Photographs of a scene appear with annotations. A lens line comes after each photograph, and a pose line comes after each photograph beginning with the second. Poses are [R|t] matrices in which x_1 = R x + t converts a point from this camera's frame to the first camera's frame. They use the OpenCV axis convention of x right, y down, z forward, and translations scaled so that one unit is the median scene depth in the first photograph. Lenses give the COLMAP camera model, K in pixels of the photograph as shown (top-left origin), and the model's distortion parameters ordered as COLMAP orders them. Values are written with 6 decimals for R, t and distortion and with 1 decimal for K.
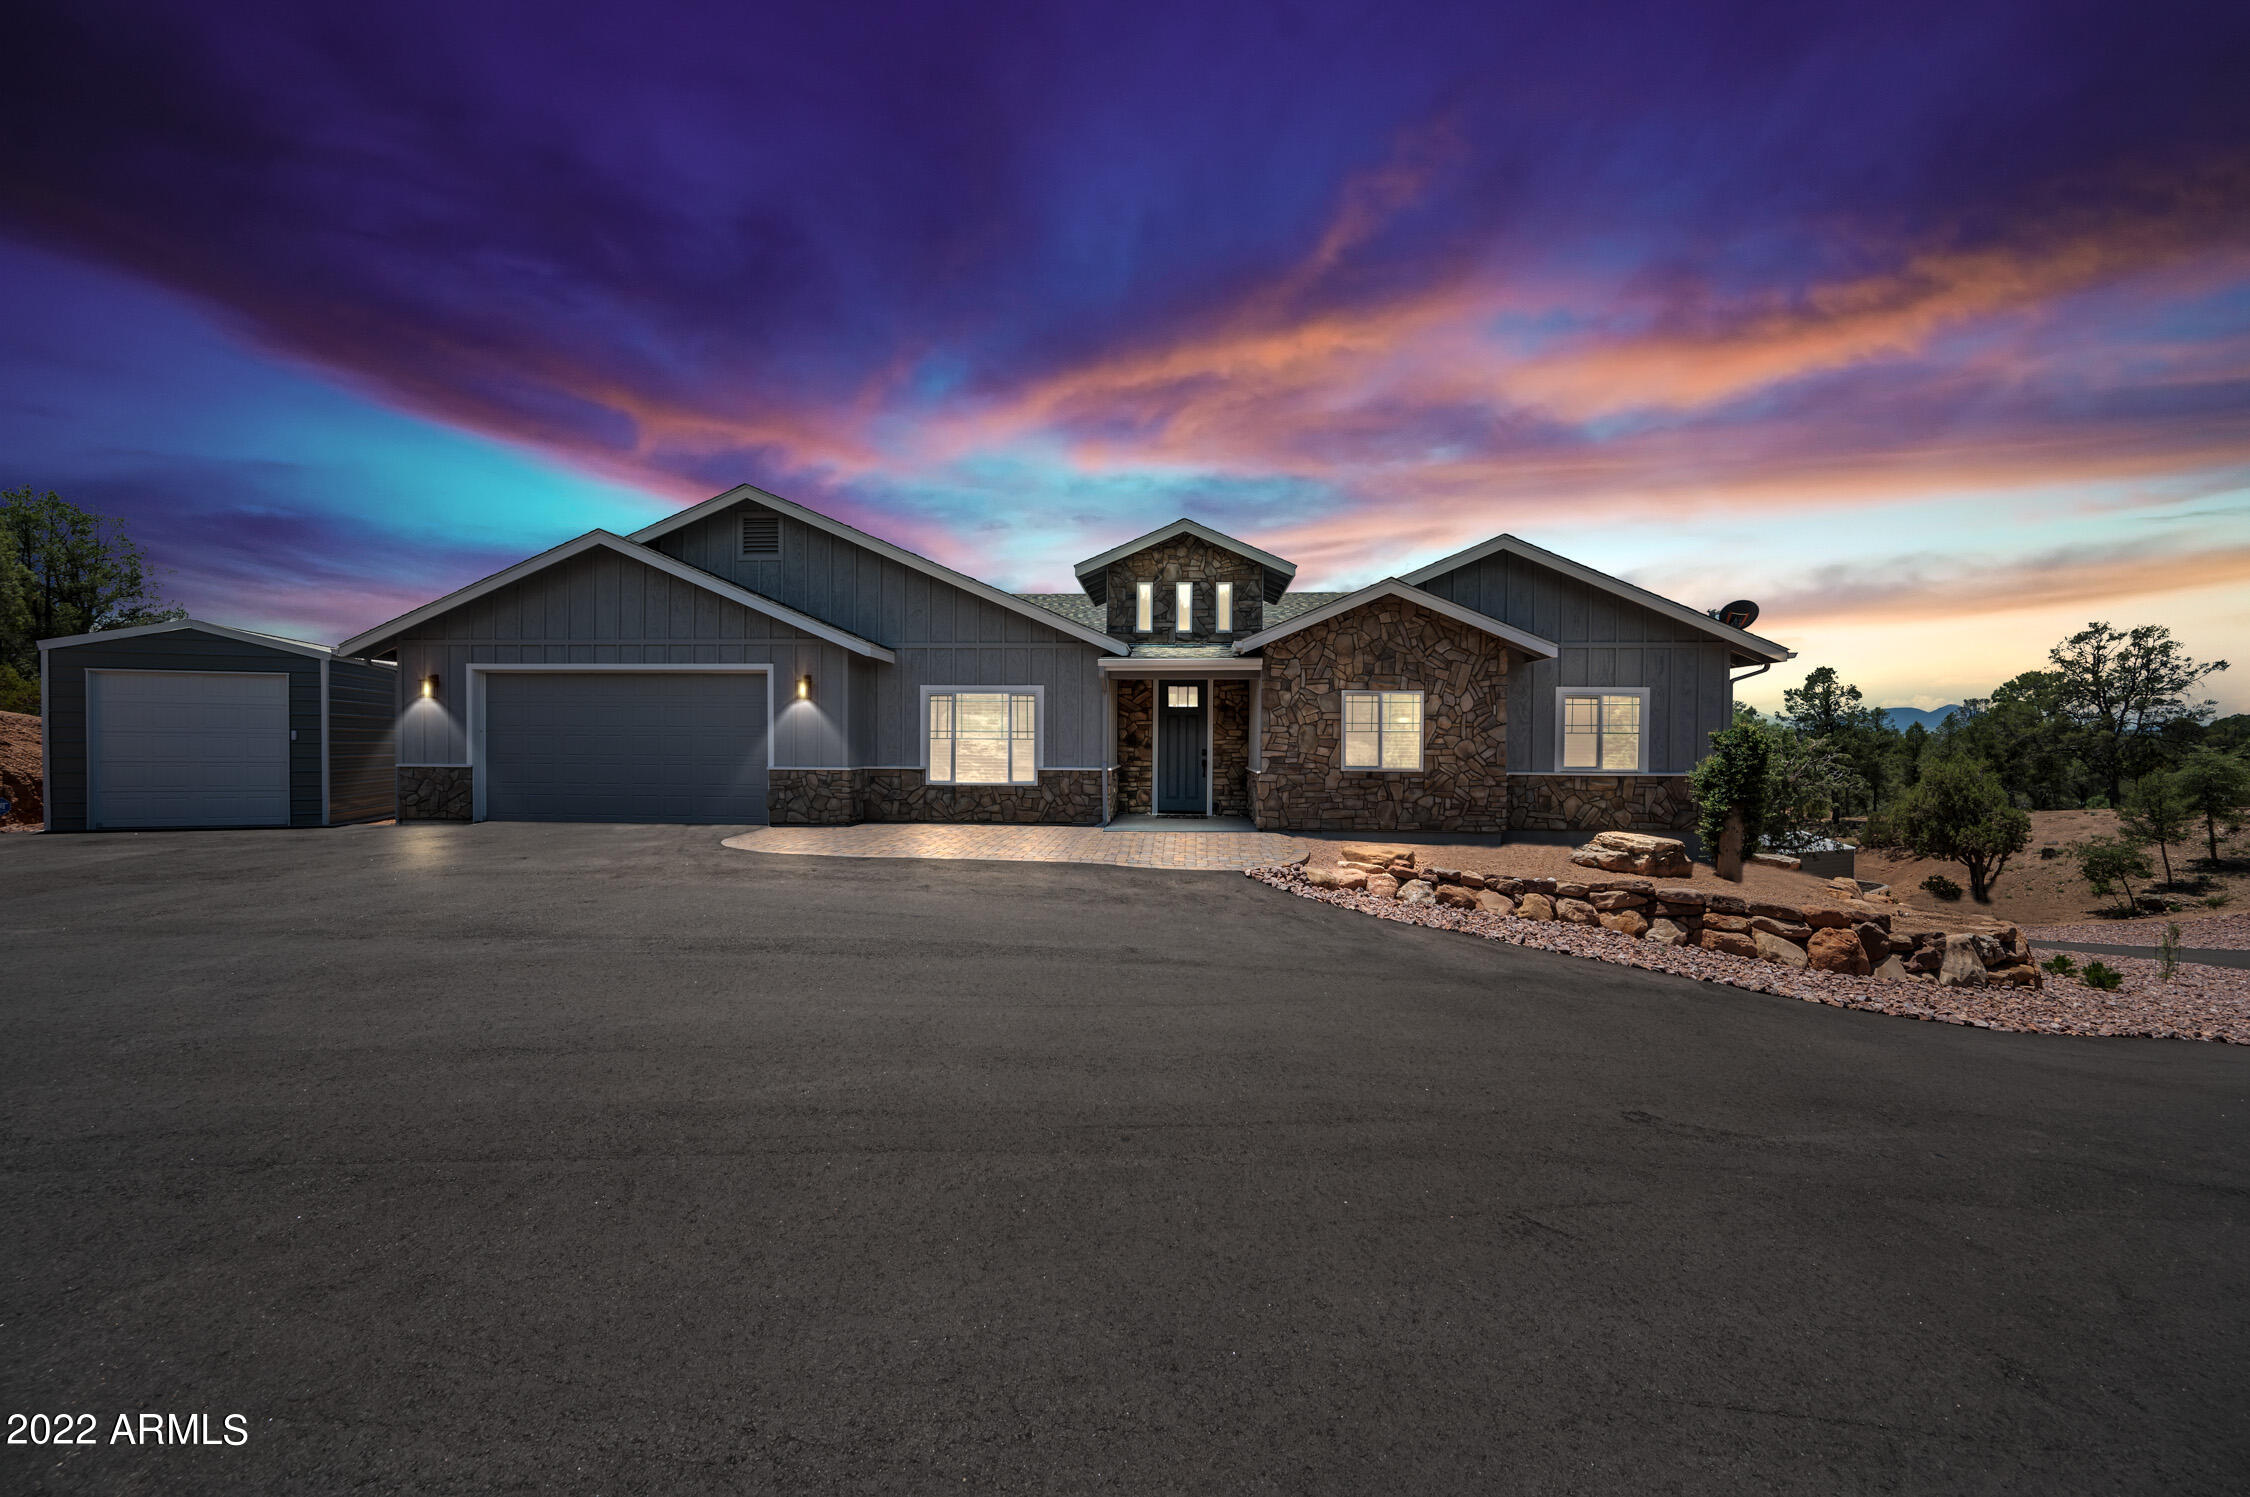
lens RADIAL K [[889.9, 0, 1126.8], [0, 889.9, 740.3], [0, 0, 1]] dist [-0.002749, 0.000495]
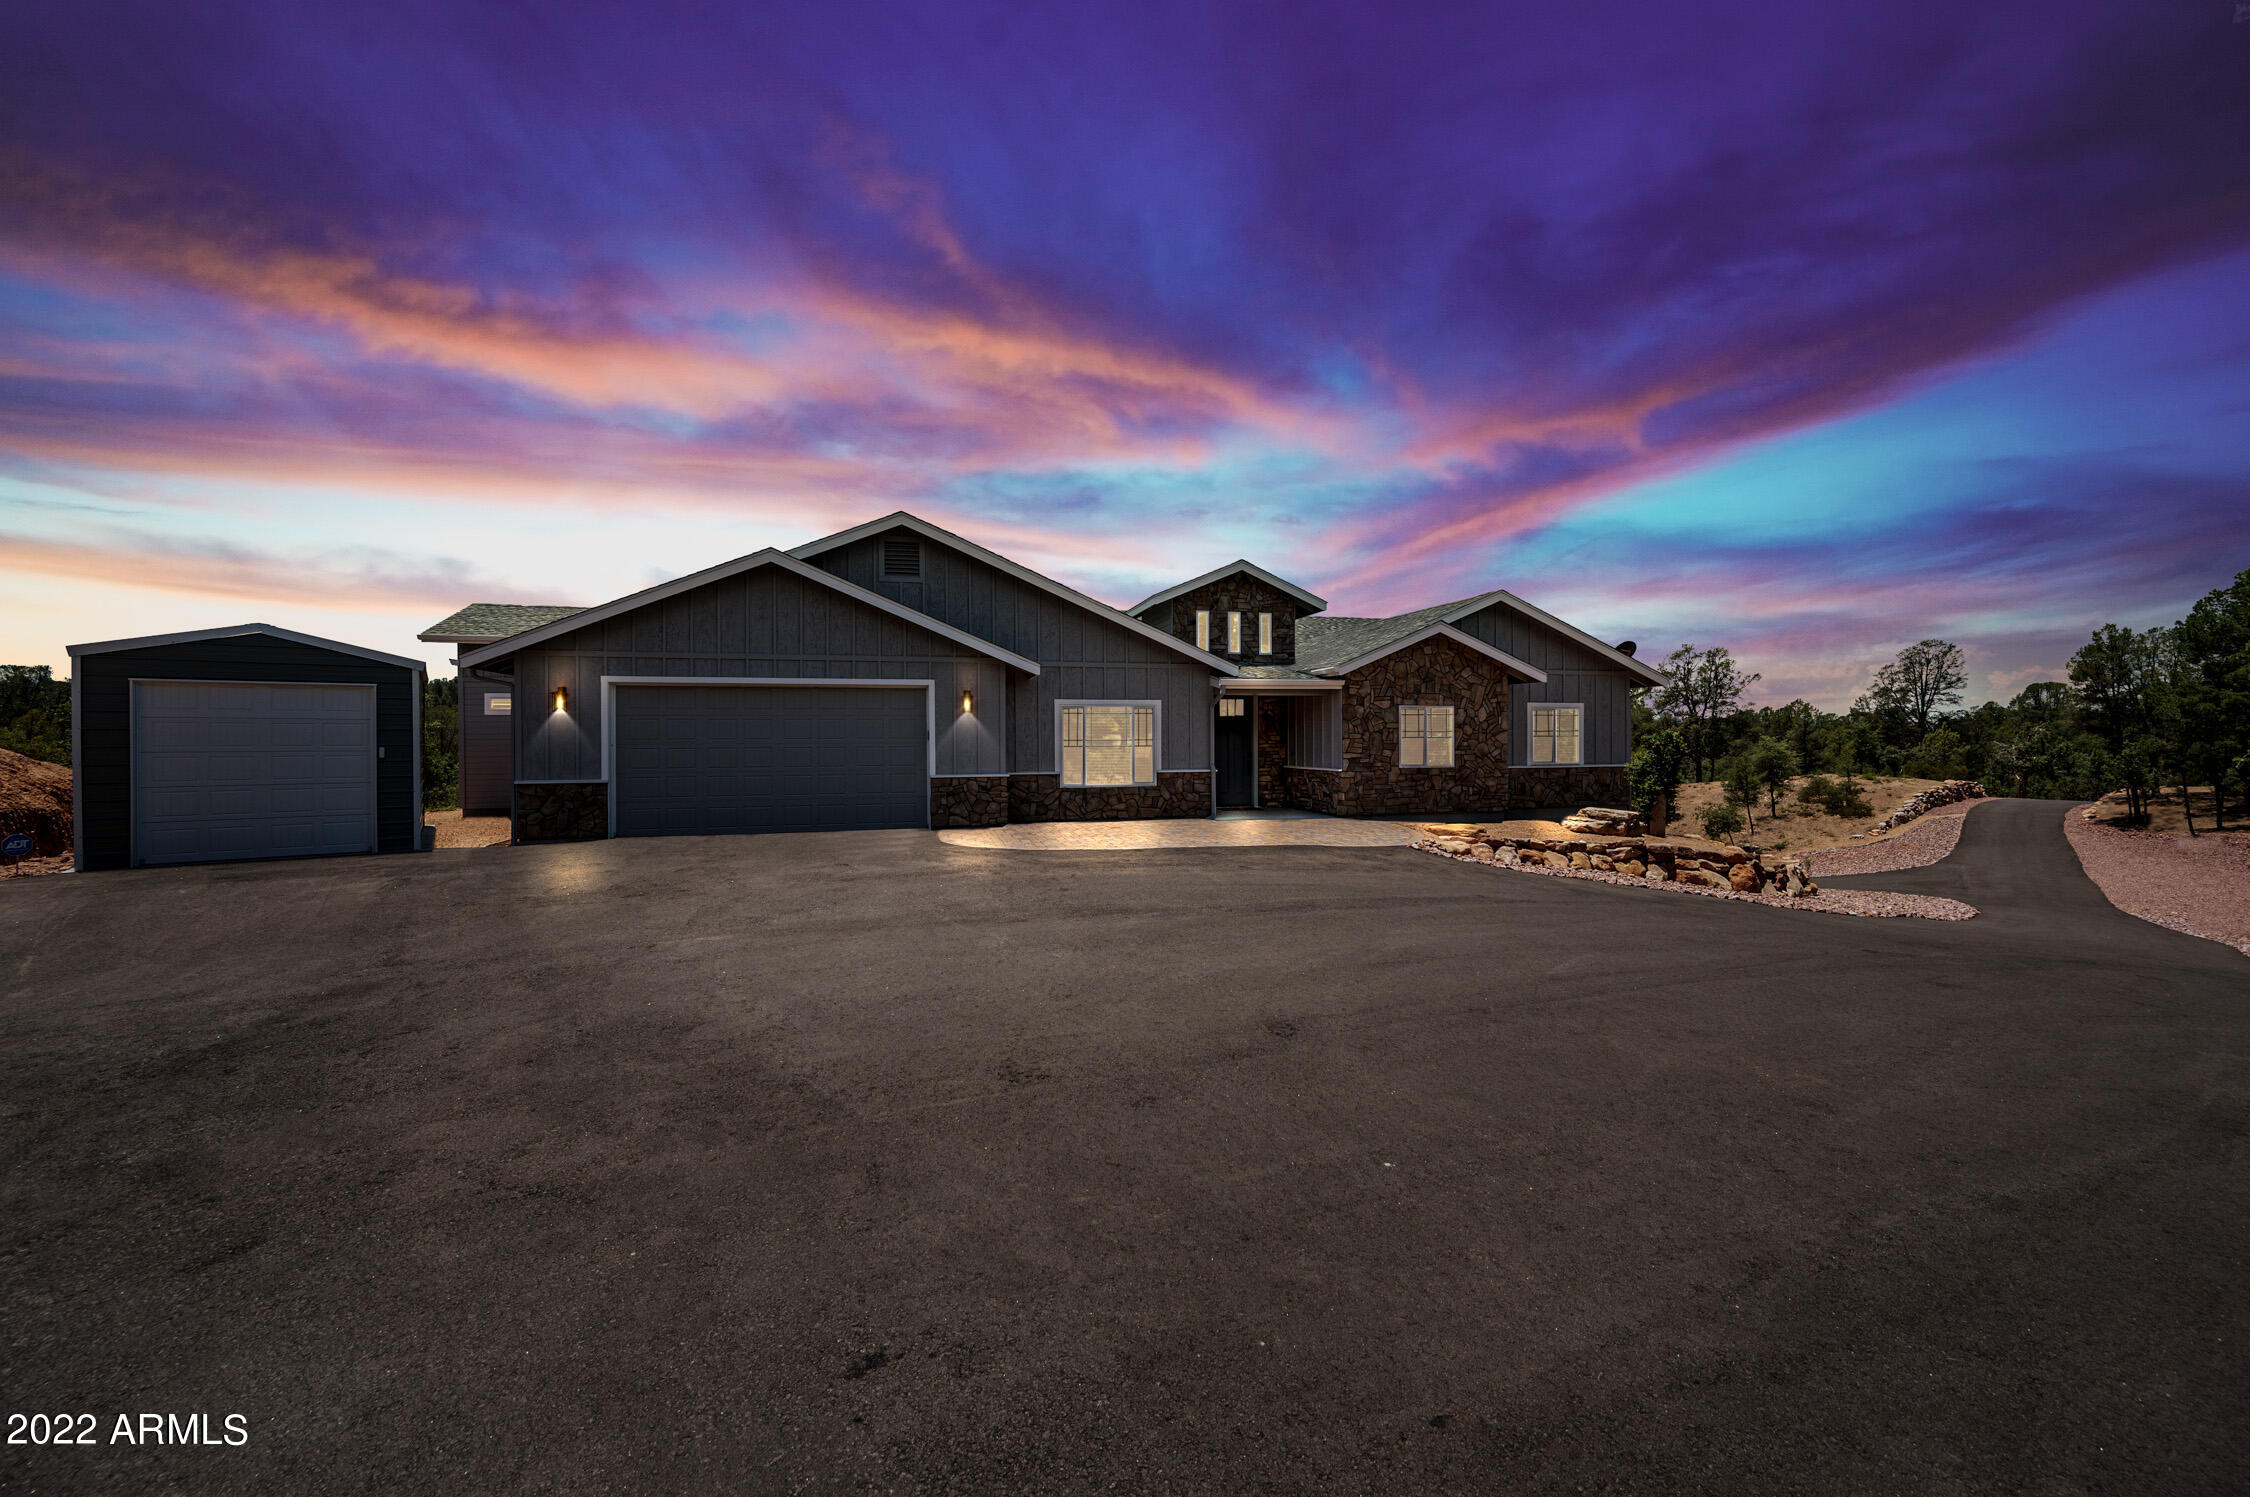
lens RADIAL K [[896.0, 0, 1131.1], [0, 896.0, 731.8], [0, 0, 1]] dist [-0.001014, 0.000090]
pose [[0.950855, -0.008401, 0.309521, -0.511350], [0.009850, 0.999947, -0.003122, -0.017012], [-0.309478, 0.006017, 0.950887, -0.109818]]
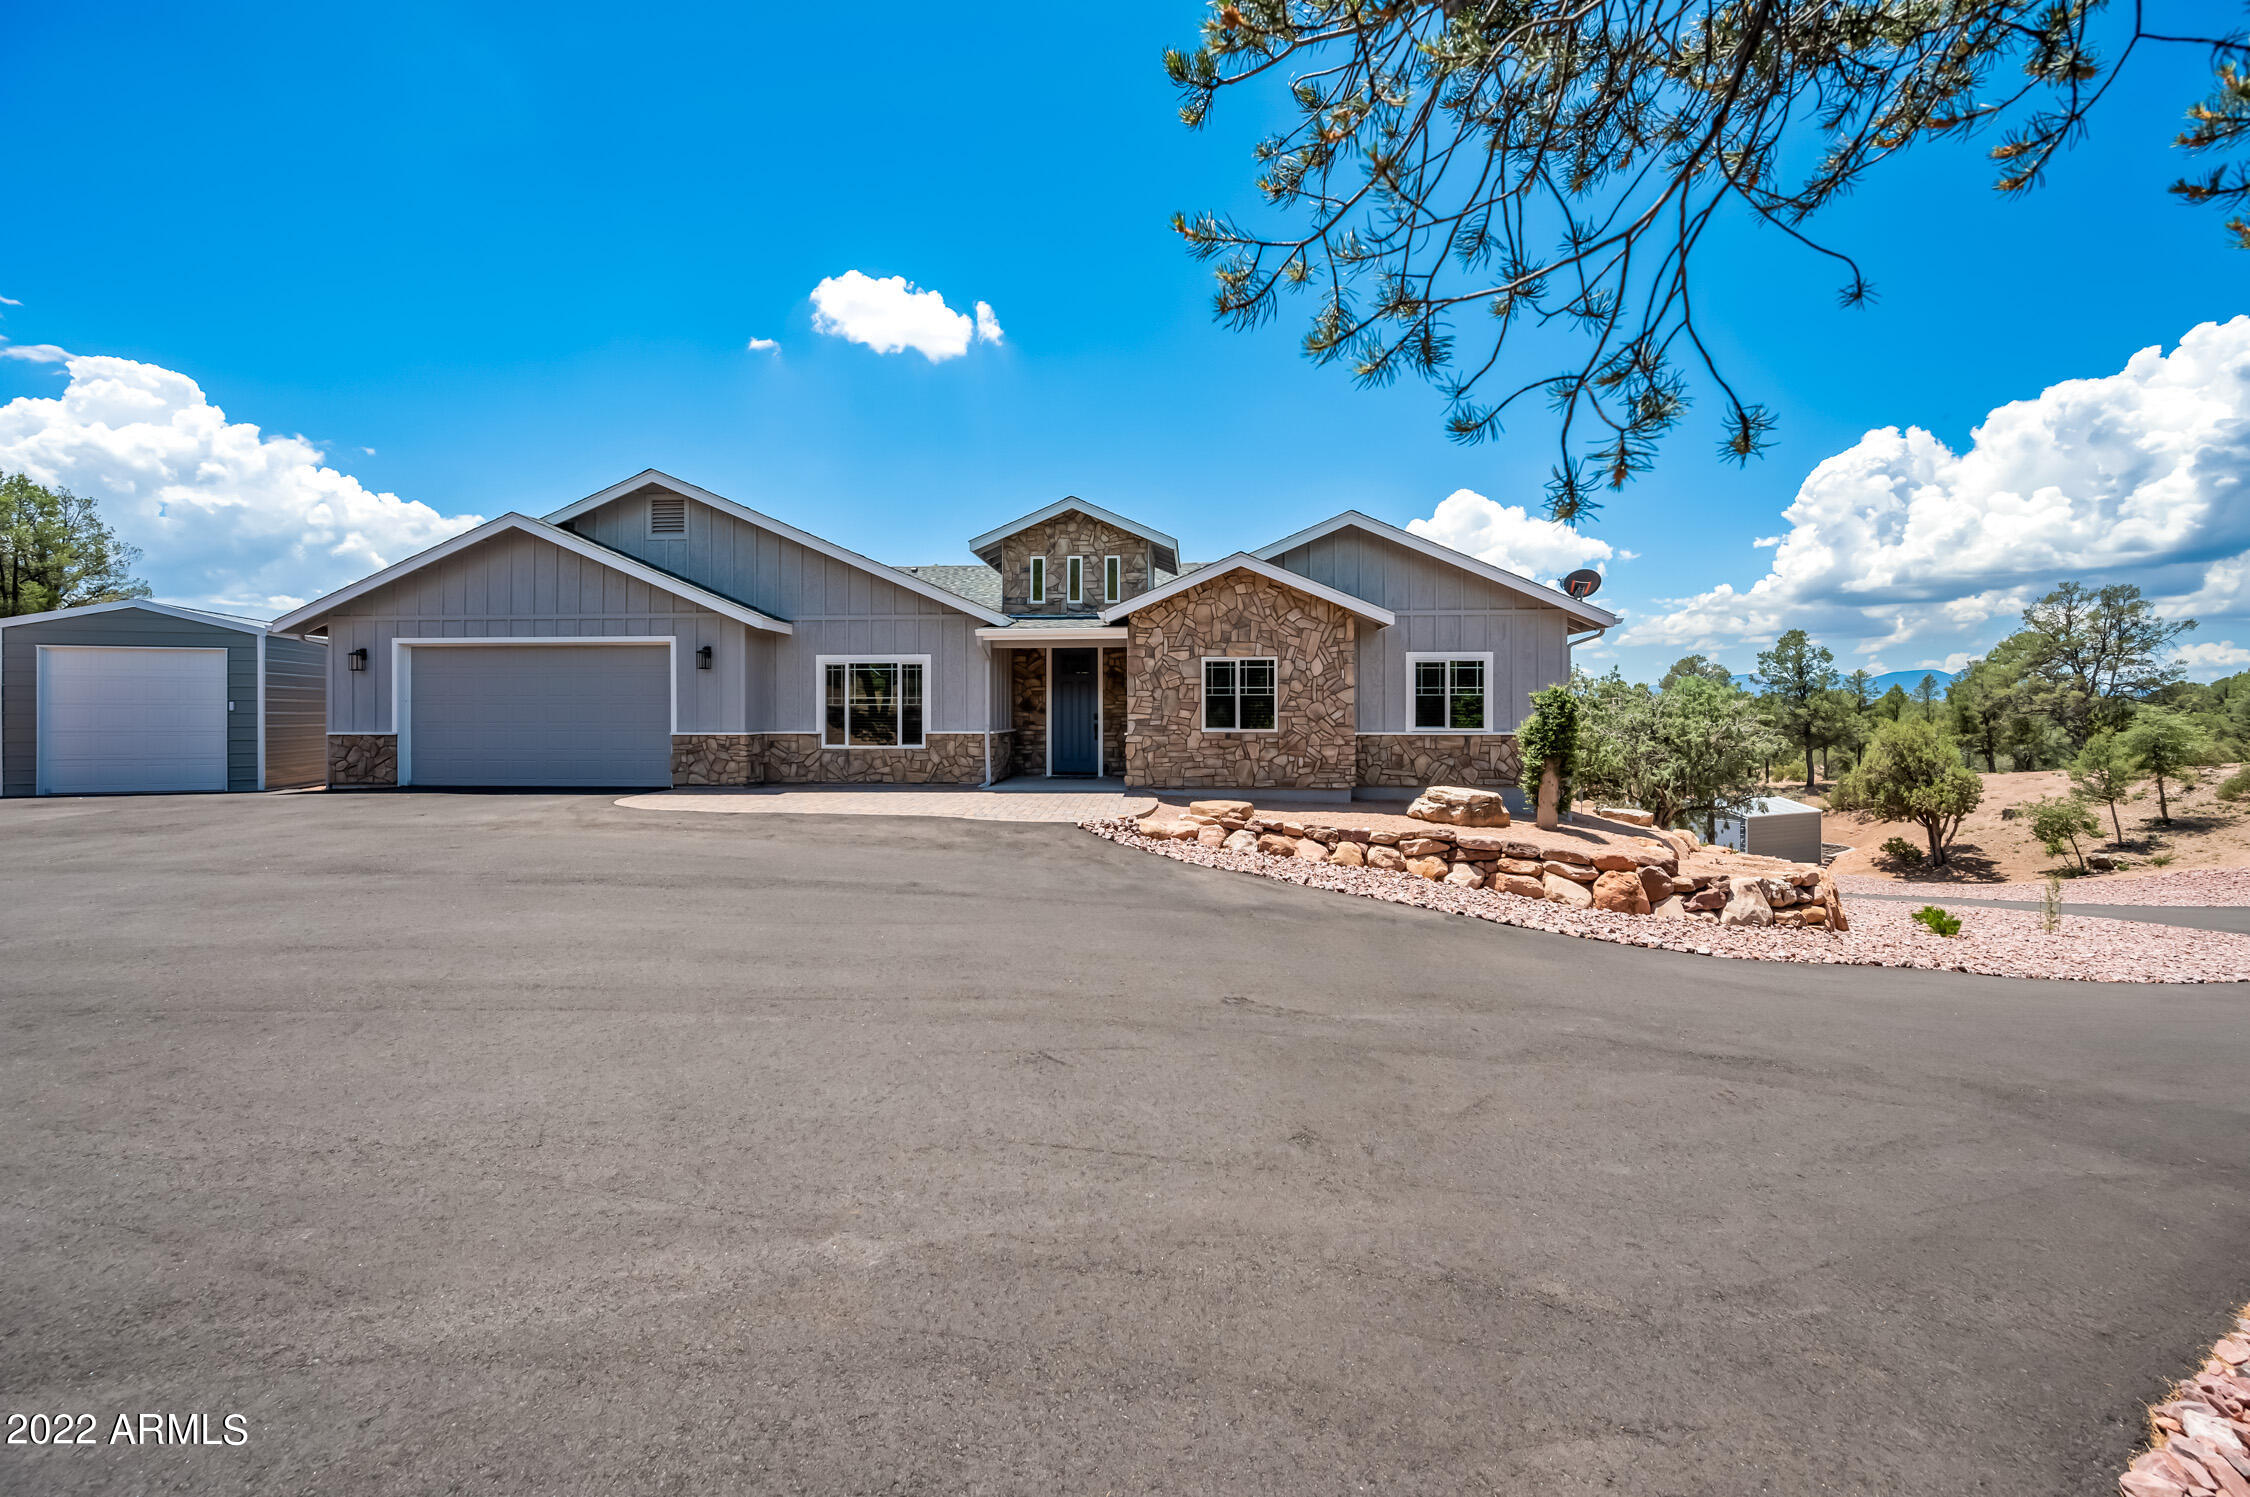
lens RADIAL K [[910.2, 0, 1122.3], [0, 910.2, 694.1], [0, 0, 1]] dist [-0.001899, -0.000003]
pose [[0.999960, -0.007406, -0.005050, 0.146070], [0.007320, 0.999831, -0.016840, 0.006285], [0.005174, 0.016802, 0.999845, -0.092172]]
